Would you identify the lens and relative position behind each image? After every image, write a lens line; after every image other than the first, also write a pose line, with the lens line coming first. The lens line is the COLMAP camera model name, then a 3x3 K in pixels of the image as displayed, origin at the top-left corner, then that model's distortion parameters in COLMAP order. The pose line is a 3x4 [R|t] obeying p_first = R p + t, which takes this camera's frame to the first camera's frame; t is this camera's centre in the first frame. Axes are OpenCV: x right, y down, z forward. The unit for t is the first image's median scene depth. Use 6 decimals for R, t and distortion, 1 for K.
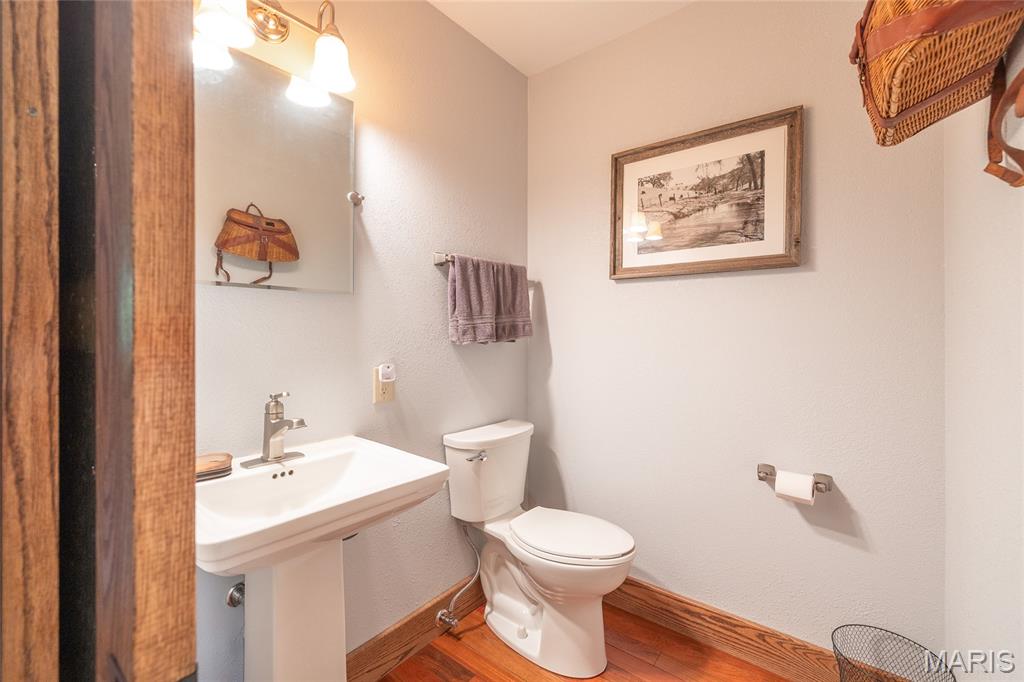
lens RADIAL K [[451.0, 0, 512.9], [0, 451.0, 339.5], [0, 0, 1]] dist [0.004090, 0.000078]
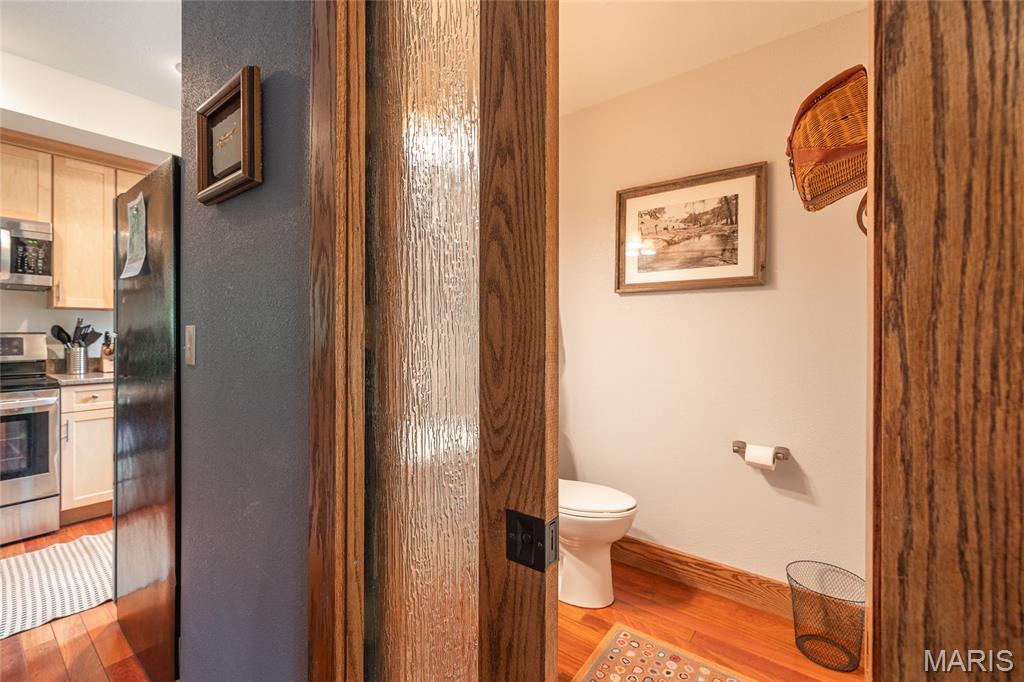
lens RADIAL K [[451.0, 0, 511.3], [0, 451.0, 339.9], [0, 0, 1]] dist [0.004090, 0.000078]
pose [[0.999864, 0.003387, 0.016112, -0.099853], [-0.003330, 0.999988, -0.003574, -0.000745], [-0.016124, 0.003519, 0.999864, -0.255905]]
